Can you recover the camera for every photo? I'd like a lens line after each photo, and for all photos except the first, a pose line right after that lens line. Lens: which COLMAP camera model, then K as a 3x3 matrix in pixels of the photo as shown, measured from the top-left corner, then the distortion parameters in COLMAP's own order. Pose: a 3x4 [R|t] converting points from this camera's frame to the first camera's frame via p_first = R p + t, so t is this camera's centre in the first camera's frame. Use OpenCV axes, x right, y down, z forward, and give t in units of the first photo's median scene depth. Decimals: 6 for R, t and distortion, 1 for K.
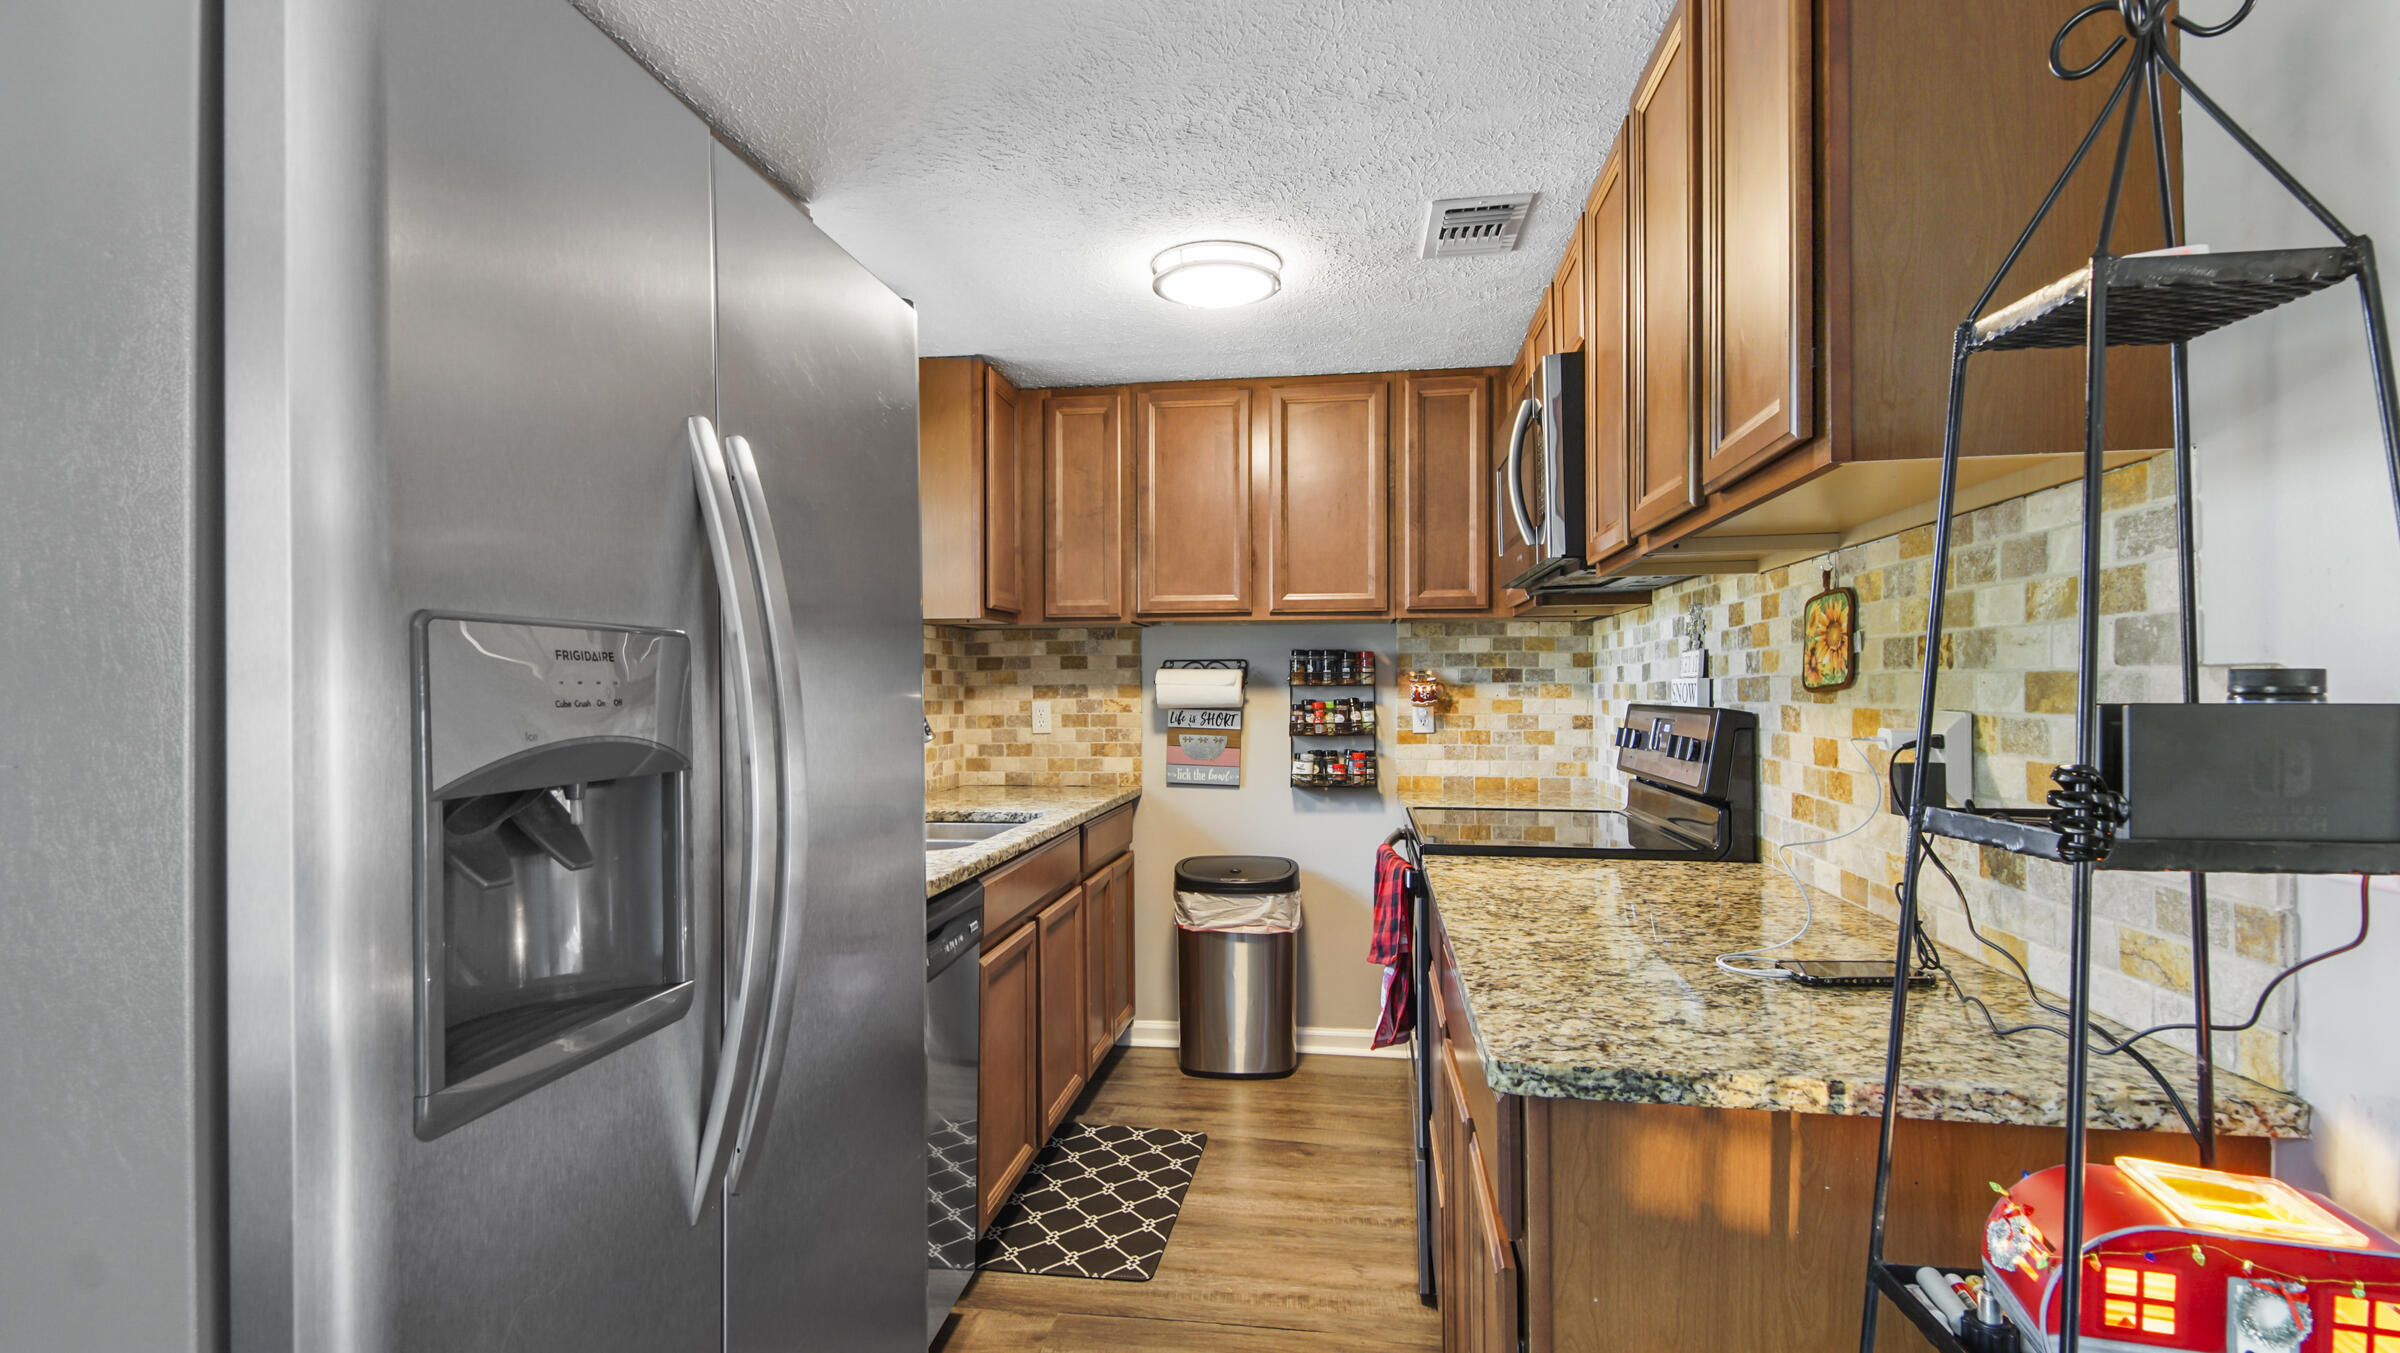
lens RADIAL K [[1088.9, 0, 1200.2], [0, 1088.9, 700.0], [0, 0, 1]] dist [0.000057, 0.000514]
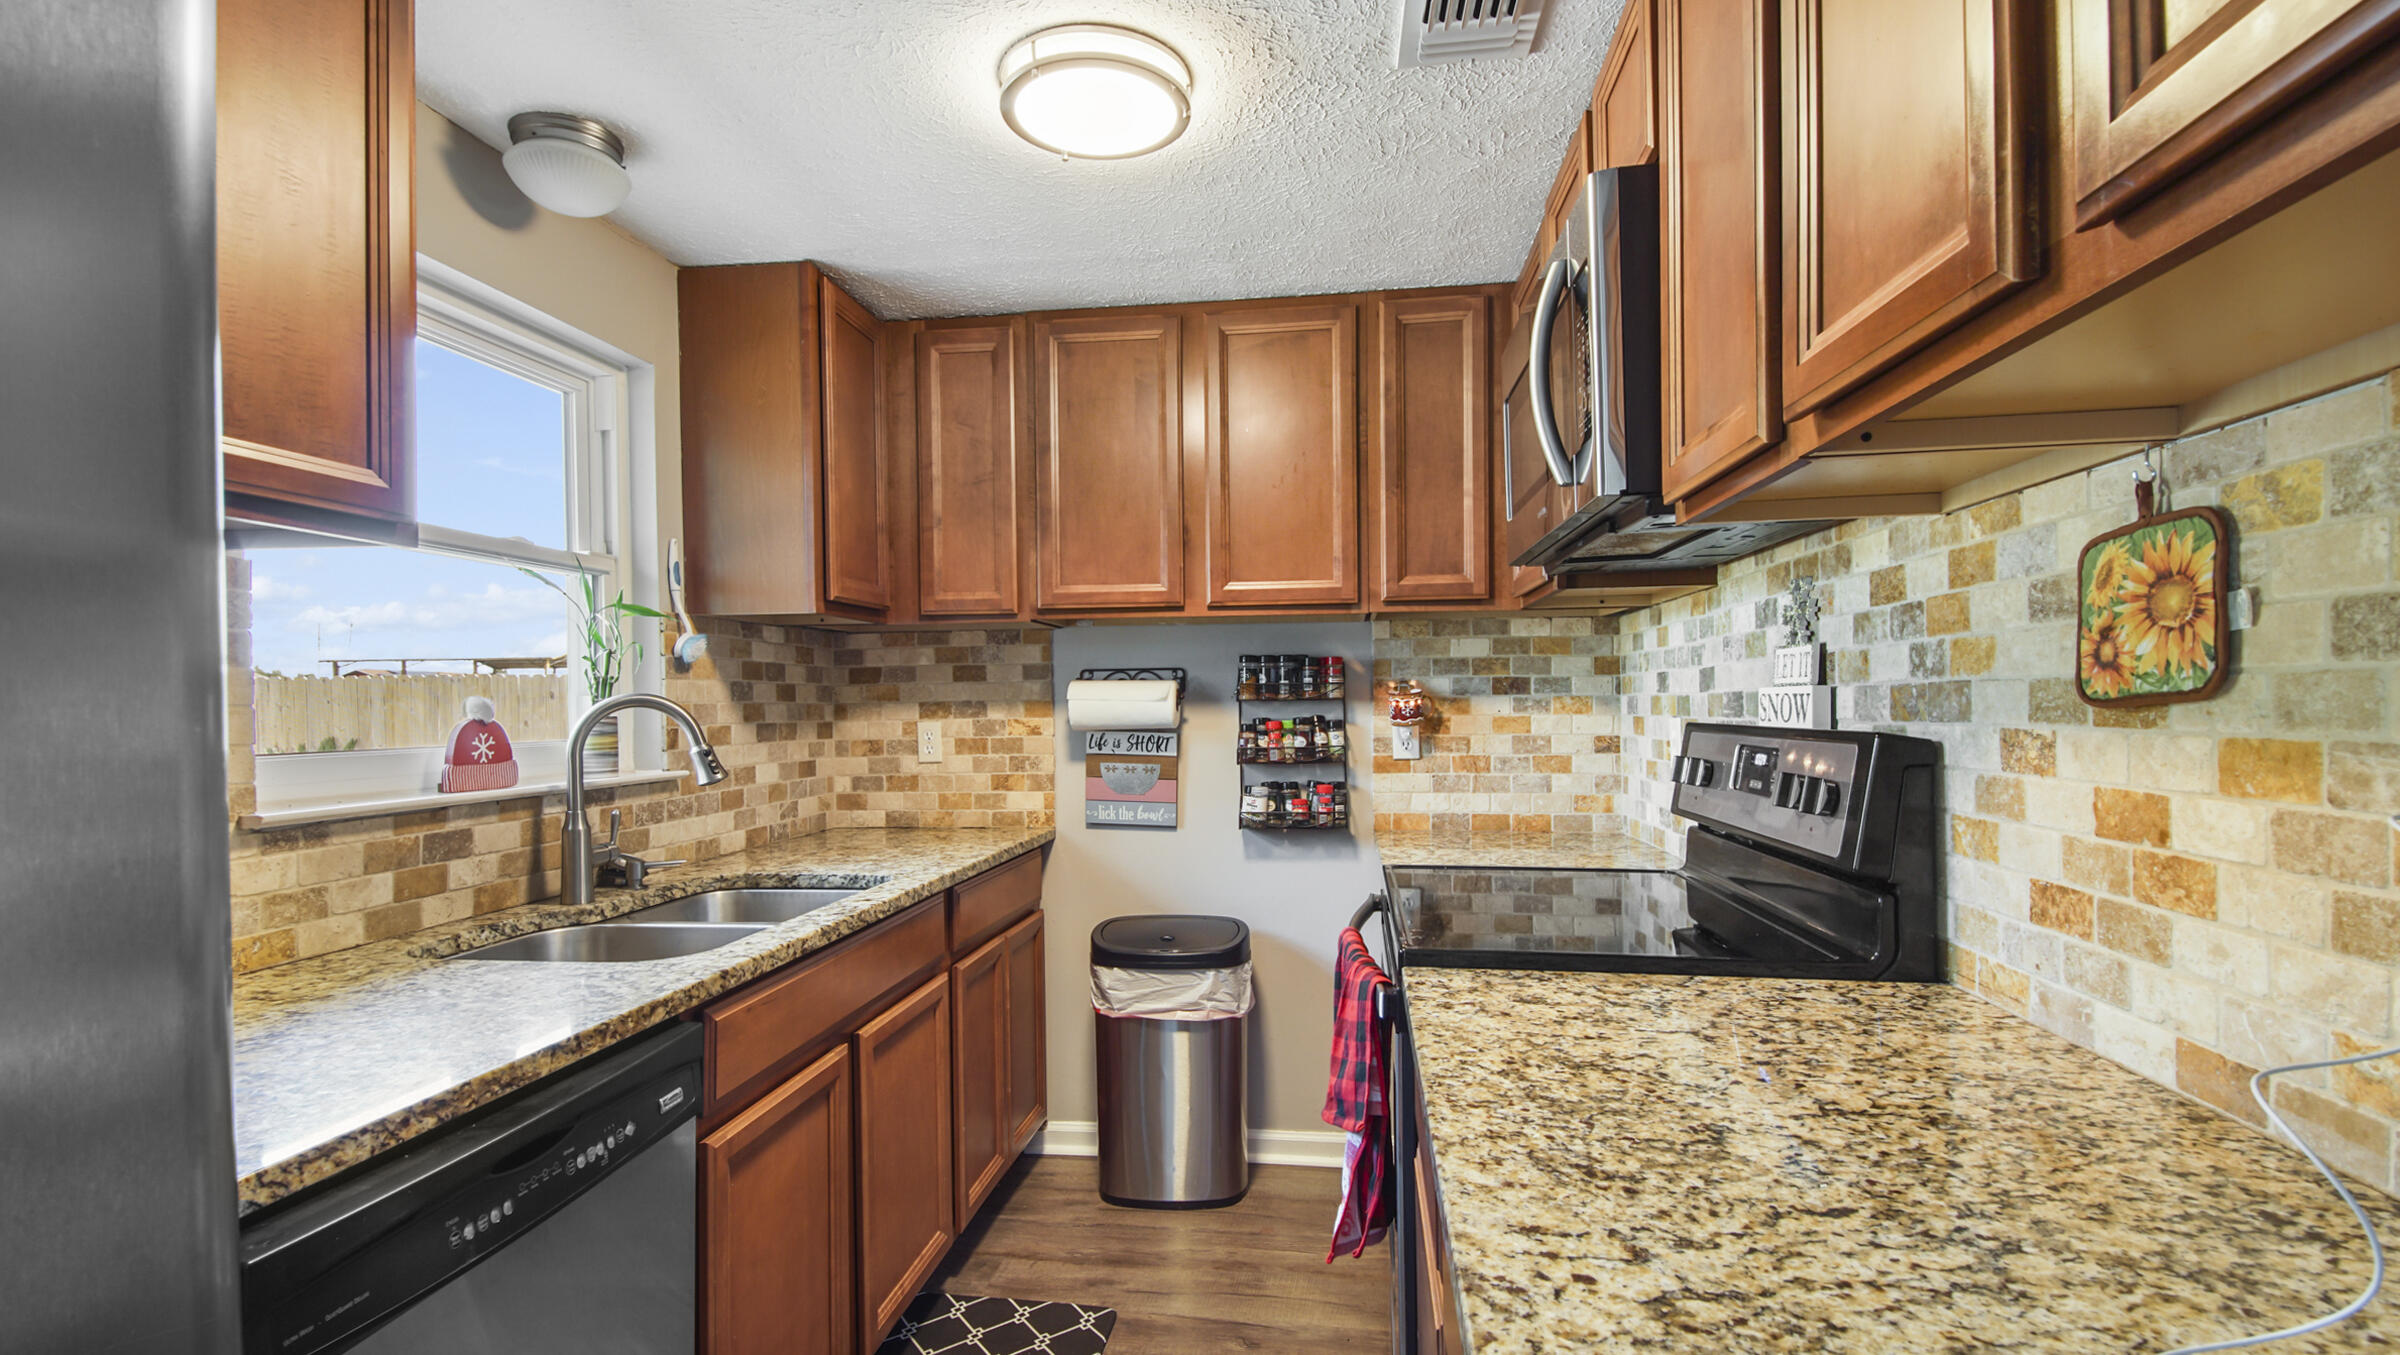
lens RADIAL K [[1099.7, 0, 1203.6], [0, 1099.7, 713.2], [0, 0, 1]] dist [0.002524, -0.000055]
pose [[0.999815, -0.006908, 0.017939, 0.045978], [0.006939, 0.999975, -0.001627, -0.003007], [-0.017927, 0.001751, 0.999838, 0.214465]]
